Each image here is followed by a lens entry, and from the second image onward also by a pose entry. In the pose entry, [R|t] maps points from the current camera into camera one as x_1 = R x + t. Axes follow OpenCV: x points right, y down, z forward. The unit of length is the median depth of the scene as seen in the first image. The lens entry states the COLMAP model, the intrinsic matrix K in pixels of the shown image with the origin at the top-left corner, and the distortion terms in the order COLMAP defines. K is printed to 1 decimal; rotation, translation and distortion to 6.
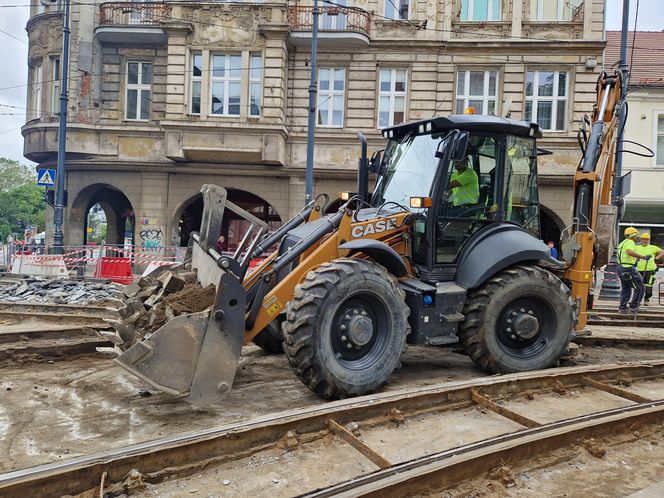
lens RADIAL K [[439.8, 0, 333.9], [0, 439.8, 251.5], [0, 0, 1]] dist [0.066078, -0.055087]
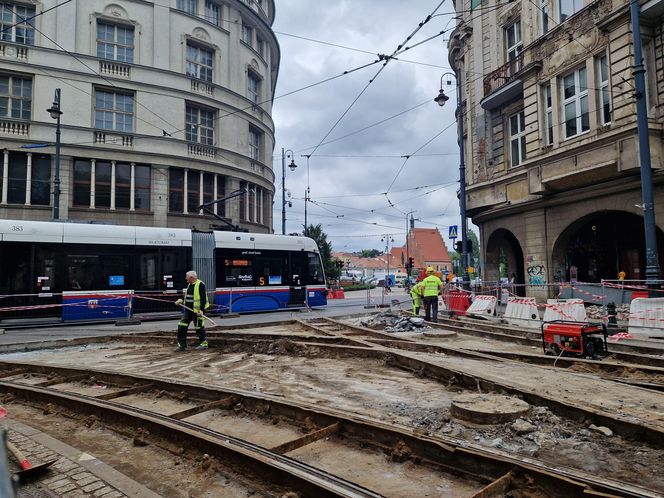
lens RADIAL K [[439.8, 0, 333.9], [0, 439.8, 251.5], [0, 0, 1]] dist [0.066078, -0.055087]
pose [[0.383161, -0.109779, -0.917135, 0.377663], [0.028469, 0.993844, -0.107068, 0.016389], [0.923243, 0.014914, 0.383928, 0.185128]]
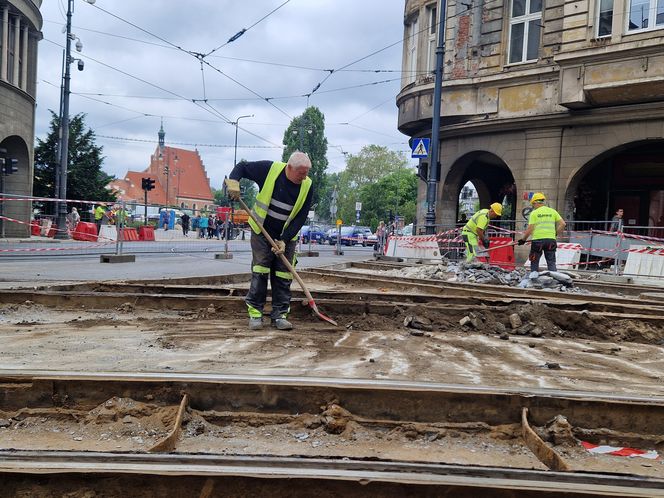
lens RADIAL K [[614.4, 0, 336.7], [0, 614.4, 248.5], [0, 0, 1]] dist [0.038183, -0.015559]
pose [[0.770515, 0.013575, -0.637277, -0.011268], [-0.019342, 0.999811, -0.002089, 0.031877], [0.637128, 0.013936, 0.770632, -0.007714]]
